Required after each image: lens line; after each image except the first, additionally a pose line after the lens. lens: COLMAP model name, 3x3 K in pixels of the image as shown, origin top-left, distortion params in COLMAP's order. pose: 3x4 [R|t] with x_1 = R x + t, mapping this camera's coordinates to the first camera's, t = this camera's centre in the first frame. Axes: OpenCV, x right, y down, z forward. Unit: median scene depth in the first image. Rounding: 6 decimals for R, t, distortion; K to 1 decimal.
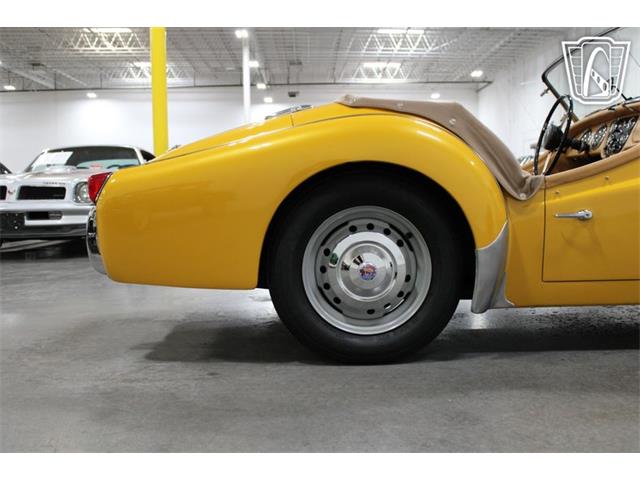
lens RADIAL K [[652.6, 0, 321.6], [0, 652.6, 242.2], [0, 0, 1]] dist [-0.121215, 0.138234]
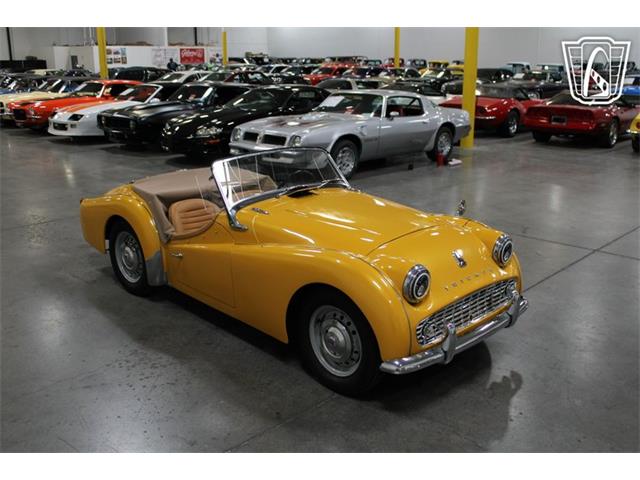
lens RADIAL K [[647.7, 0, 321.3], [0, 647.7, 242.9], [0, 0, 1]] dist [-0.124988, 0.140595]
pose [[0.706831, 0.214030, -0.674226, 0.145658], [-0.063138, 0.968413, 0.241227, -0.042126], [0.704559, -0.127937, 0.698018, -0.011873]]
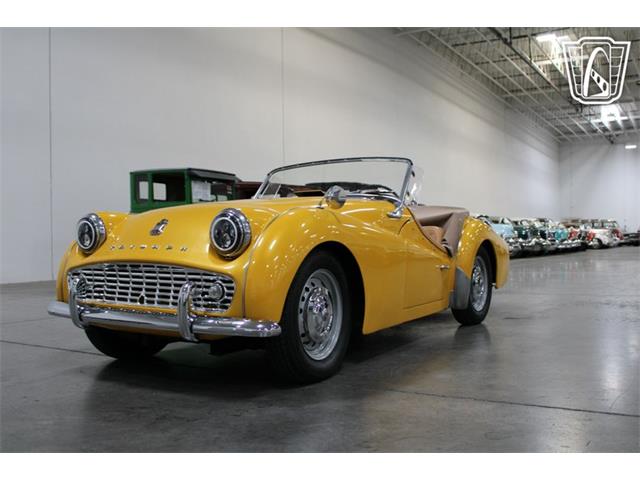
lens RADIAL K [[646.9, 0, 320.0], [0, 646.9, 240.0], [0, 0, 1]] dist [-0.129954, 0.156985]
pose [[-0.549123, 0.022449, -0.835440, 0.150227], [-0.034866, 0.998154, 0.049738, -0.016390], [0.835014, 0.056441, -0.547326, 0.155599]]
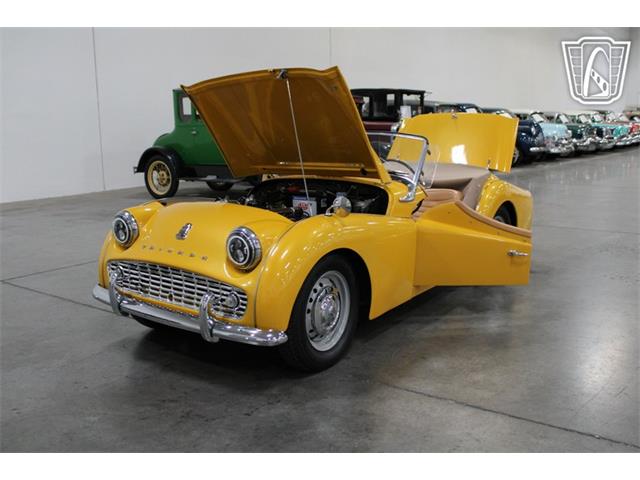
lens RADIAL K [[652.6, 0, 321.6], [0, 652.6, 242.2], [0, 0, 1]] dist [-0.121215, 0.138234]
pose [[-0.615244, 0.170979, -0.769572, 0.152530], [-0.028950, 0.970638, 0.238795, -0.036586], [0.787805, 0.169196, -0.592230, 0.164948]]
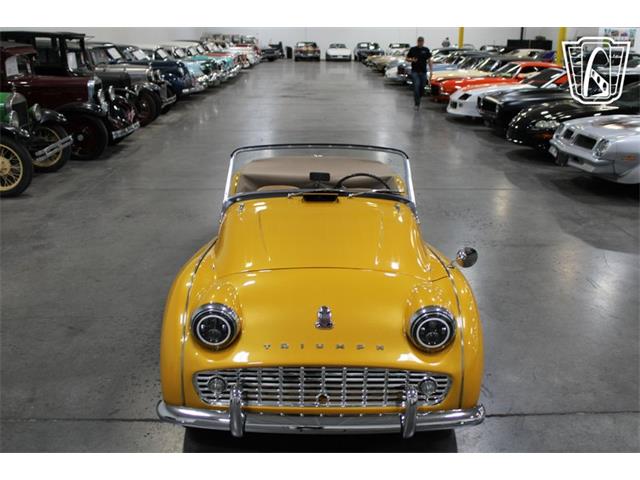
lens RADIAL K [[647.7, 0, 321.3], [0, 647.7, 242.9], [0, 0, 1]] dist [-0.124988, 0.140595]
pose [[0.003012, 0.323495, -0.946225, 0.162673], [-0.075887, 0.943575, 0.322348, -0.049324], [0.997112, 0.070835, 0.027391, 0.082438]]
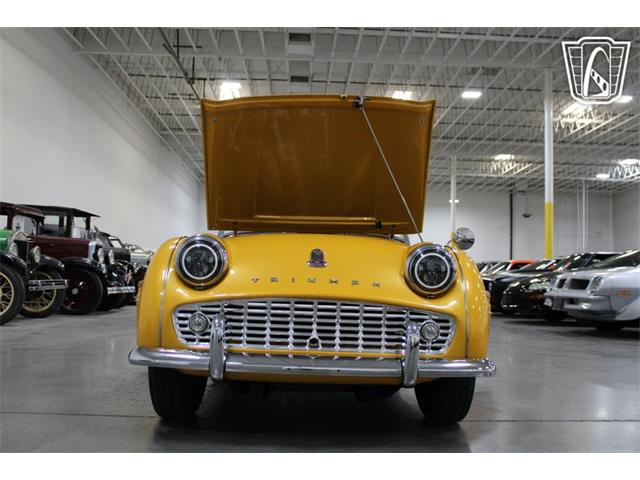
lens RADIAL K [[652.6, 0, 321.6], [0, 652.6, 242.2], [0, 0, 1]] dist [-0.121215, 0.138234]
pose [[0.009291, -0.039766, -0.999166, 0.166989], [-0.092435, 0.994897, -0.040455, -0.011614], [0.995675, 0.092734, 0.005568, 0.085735]]
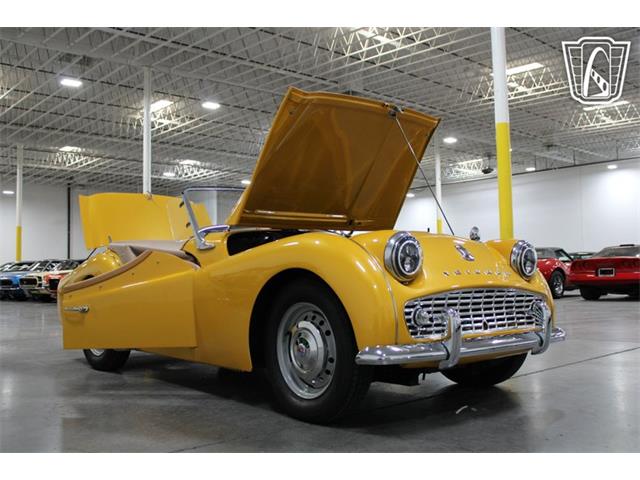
lens RADIAL K [[652.6, 0, 321.6], [0, 652.6, 242.2], [0, 0, 1]] dist [-0.121215, 0.138234]
pose [[0.651621, -0.032366, -0.757854, 0.142519], [-0.047461, 0.995392, -0.083318, -0.005701], [0.757059, 0.090261, 0.647082, 0.010575]]
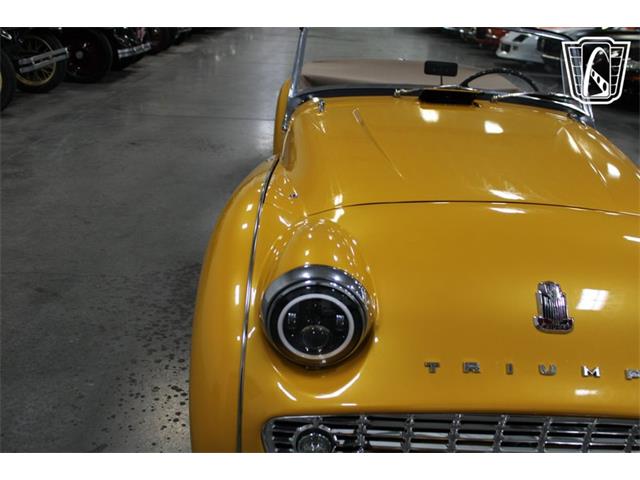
lens RADIAL K [[652.6, 0, 321.6], [0, 652.6, 242.2], [0, 0, 1]] dist [-0.121215, 0.138234]
pose [[-0.020500, 0.380593, -0.924515, 0.120518], [-0.116347, 0.917519, 0.380293, -0.029638], [0.992997, 0.115360, 0.025472, 0.070534]]
